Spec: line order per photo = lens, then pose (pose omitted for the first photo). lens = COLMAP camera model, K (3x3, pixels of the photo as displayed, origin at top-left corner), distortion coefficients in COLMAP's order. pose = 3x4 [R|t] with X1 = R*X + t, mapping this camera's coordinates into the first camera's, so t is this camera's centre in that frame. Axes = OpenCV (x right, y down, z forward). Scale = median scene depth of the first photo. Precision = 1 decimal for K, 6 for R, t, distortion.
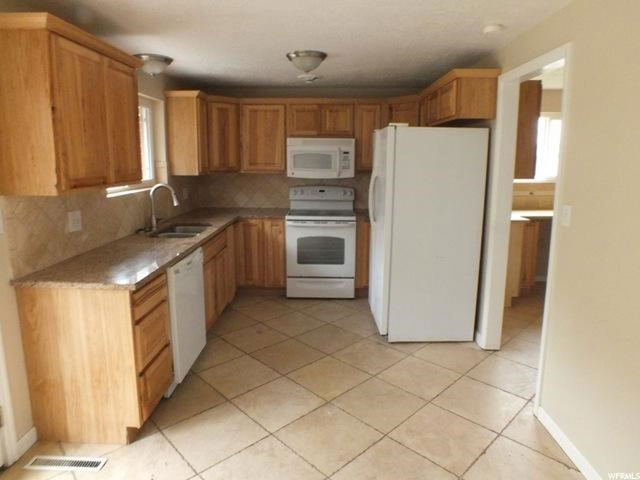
lens RADIAL K [[411.3, 0, 322.5], [0, 411.3, 224.5], [0, 0, 1]] dist [-0.061855, 0.009913]
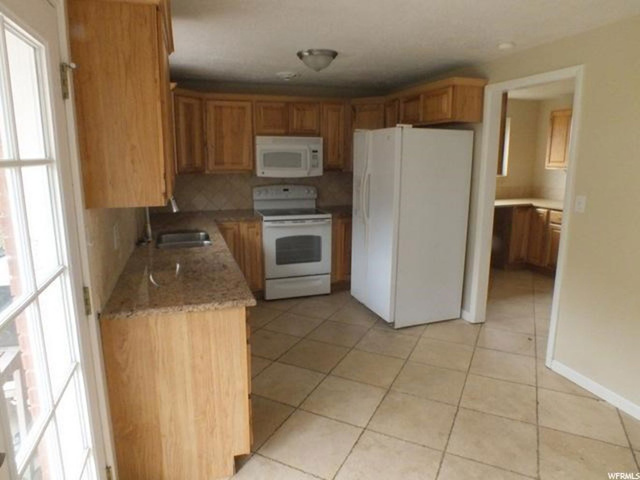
lens RADIAL K [[411.3, 0, 319.4], [0, 411.3, 233.3], [0, 0, 1]] dist [-0.061855, 0.009913]
pose [[0.945456, -0.066211, 0.318949, -0.370337], [0.056402, 0.997610, 0.039903, -0.018129], [-0.320829, -0.019737, 0.946931, 0.048830]]
